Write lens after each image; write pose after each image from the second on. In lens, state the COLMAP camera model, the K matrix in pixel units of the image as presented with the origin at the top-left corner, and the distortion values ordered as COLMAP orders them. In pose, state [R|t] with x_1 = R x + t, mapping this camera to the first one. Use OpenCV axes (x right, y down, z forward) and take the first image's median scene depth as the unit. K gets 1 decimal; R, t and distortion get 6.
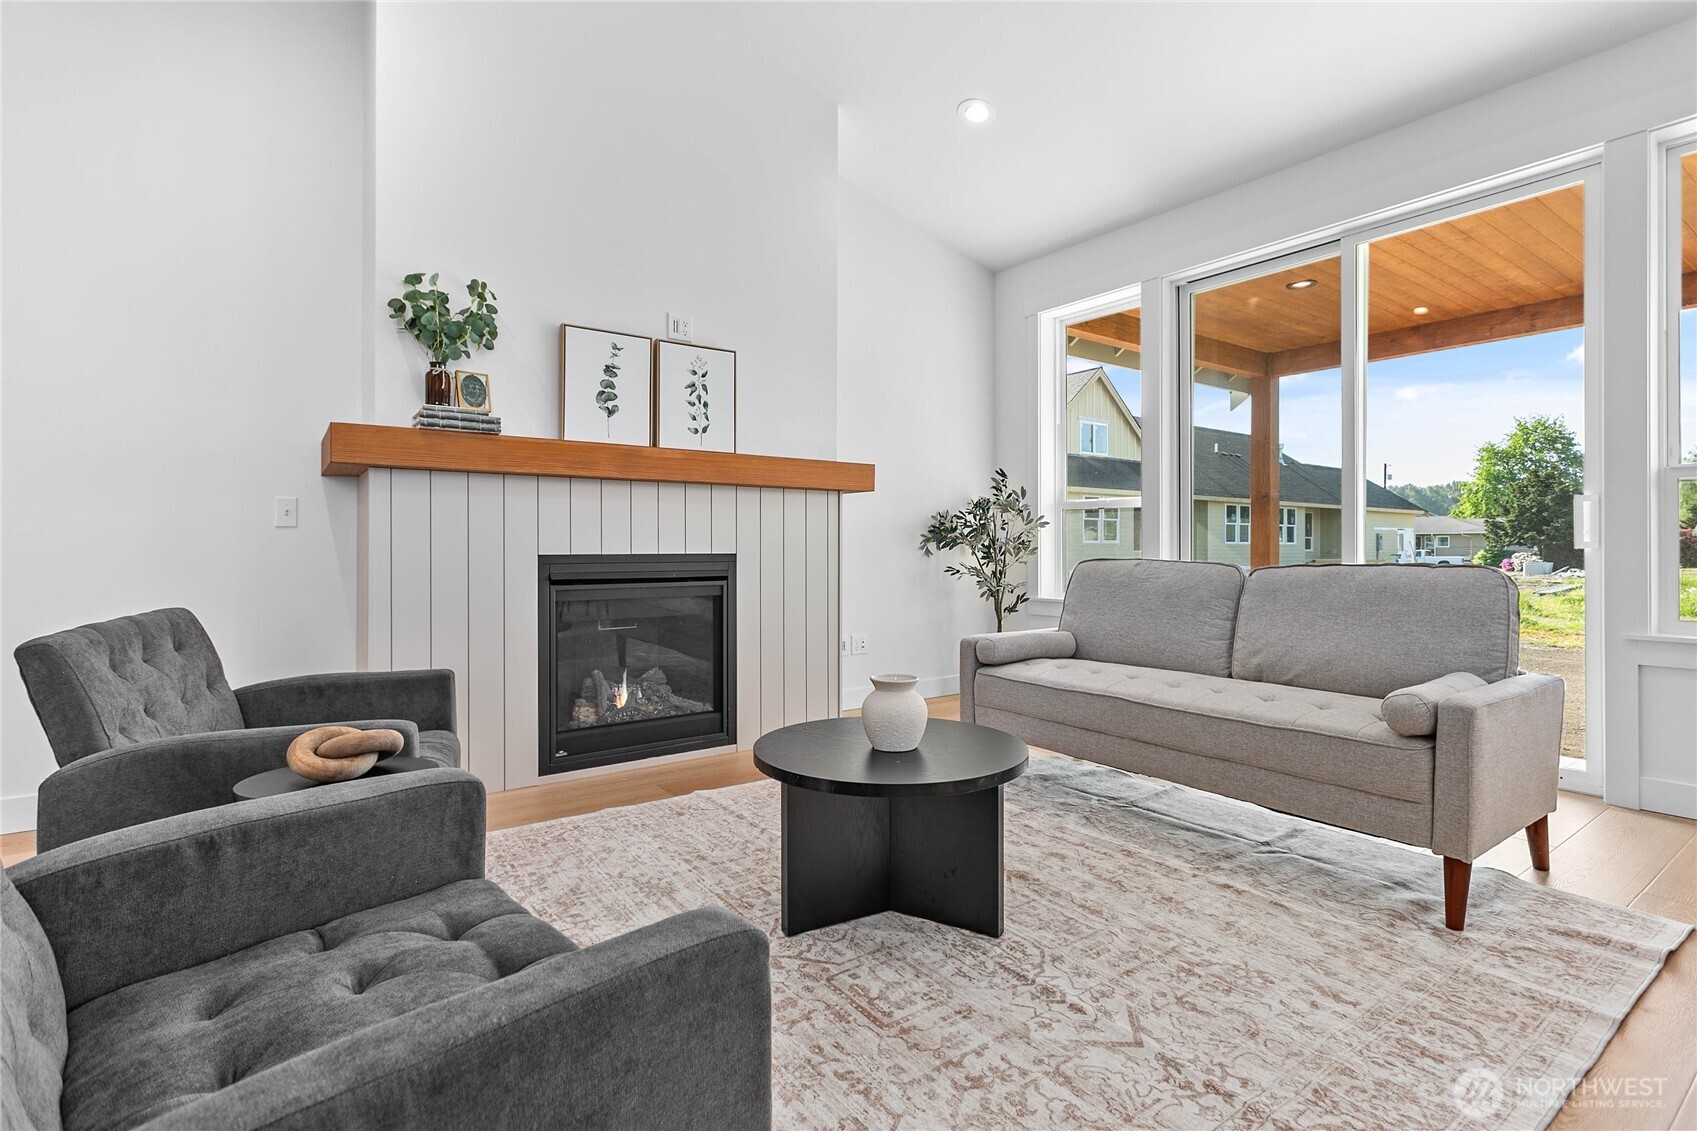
lens RADIAL K [[809.5, 0, 844.8], [0, 809.5, 542.4], [0, 0, 1]] dist [-0.000785, 0.000073]
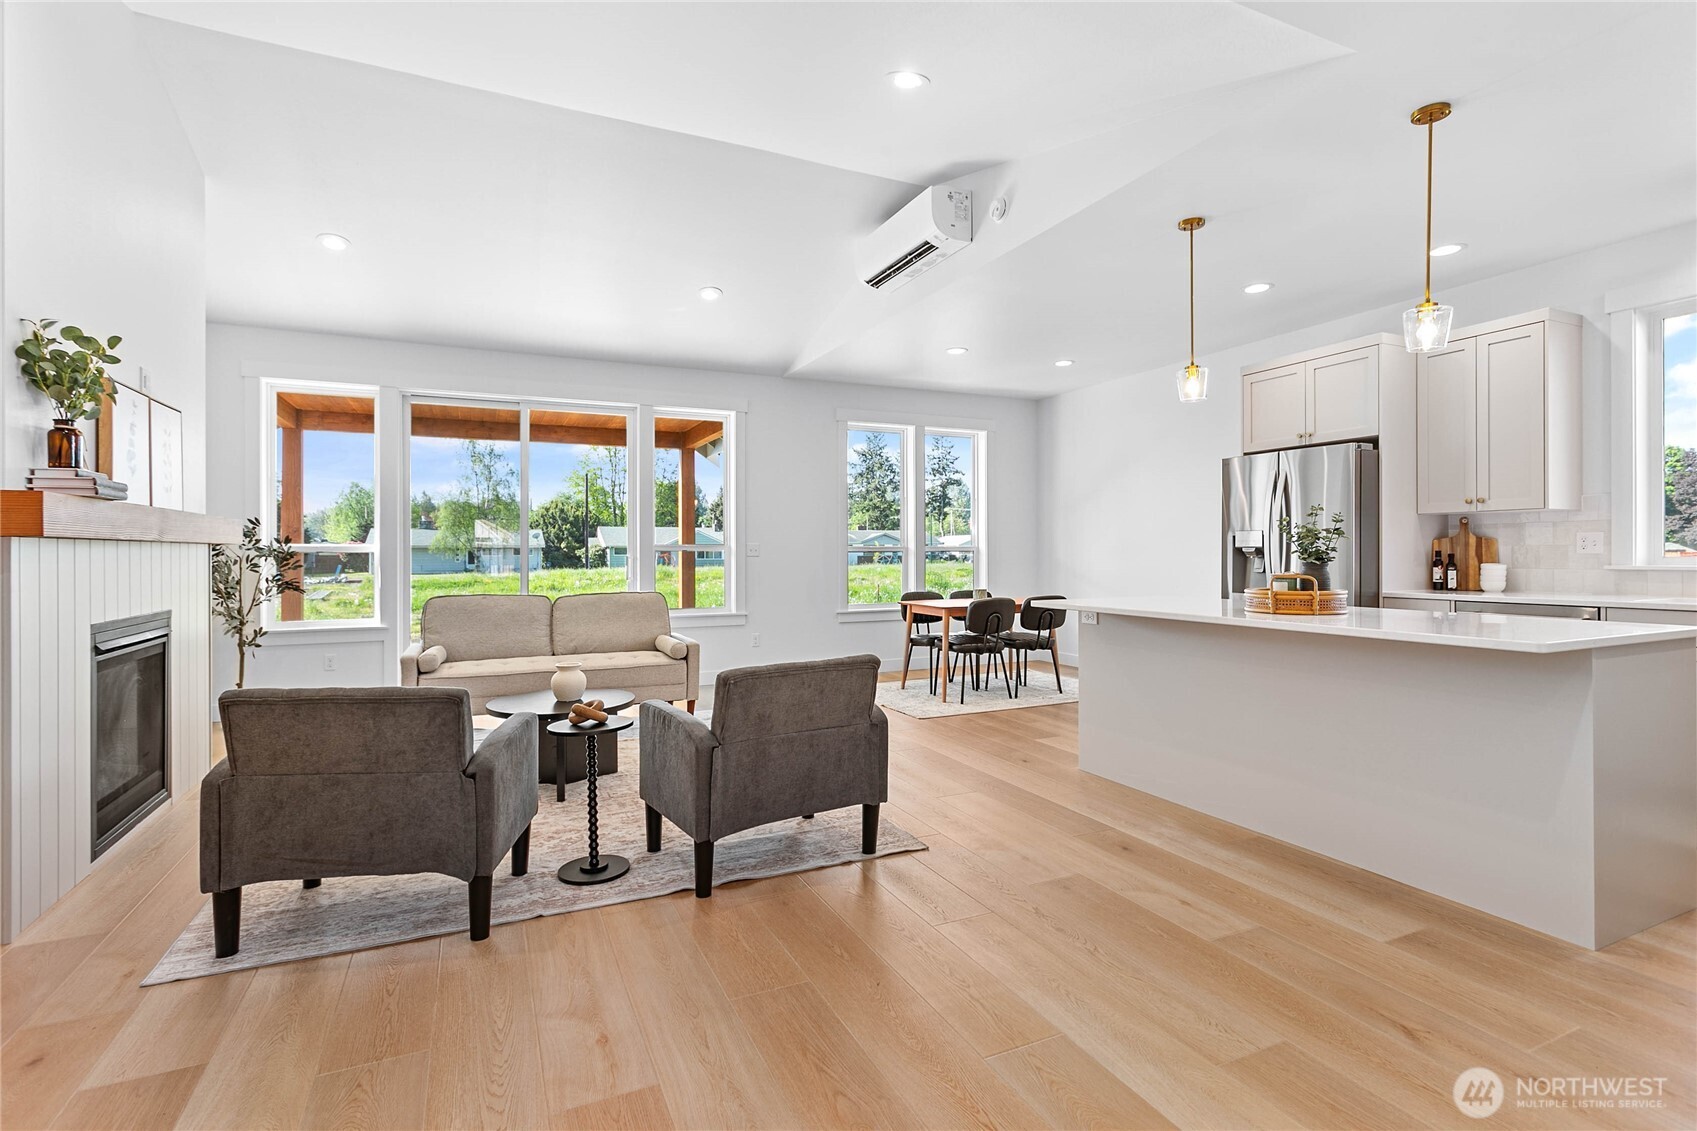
lens RADIAL K [[805.8, 0, 848.6], [0, 805.8, 550.7], [0, 0, 1]] dist [0.000734, 0.000623]
pose [[0.193541, 0.001567, 0.981091, -1.099840], [-0.003361, 0.999994, -0.000934, -0.070672], [-0.981086, -0.003116, 0.193545, -0.029288]]
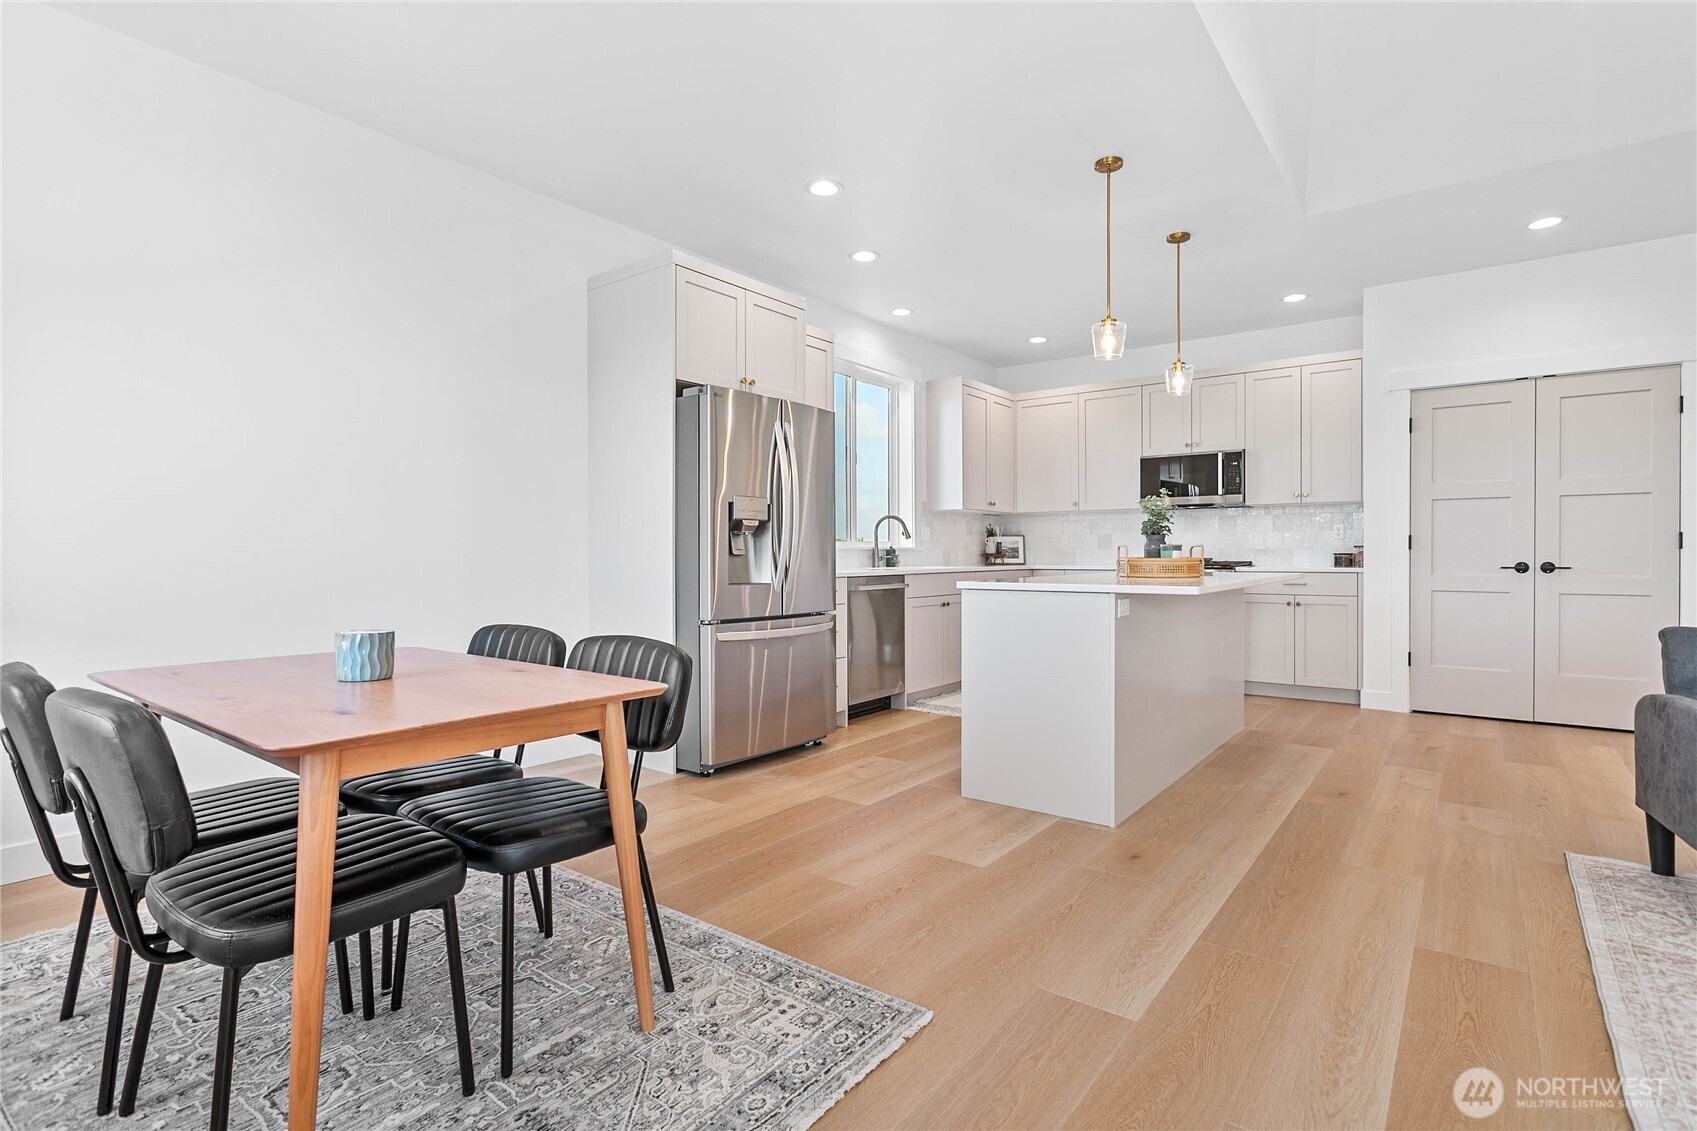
lens RADIAL K [[819.8, 0, 852.8], [0, 819.8, 560.1], [0, 0, 1]] dist [-0.002146, 0.000333]
pose [[-0.958707, 0.005407, -0.284344, 0.831069], [0.005759, 0.999983, -0.000402, -0.022510], [0.284337, -0.002023, -0.958722, 0.672914]]
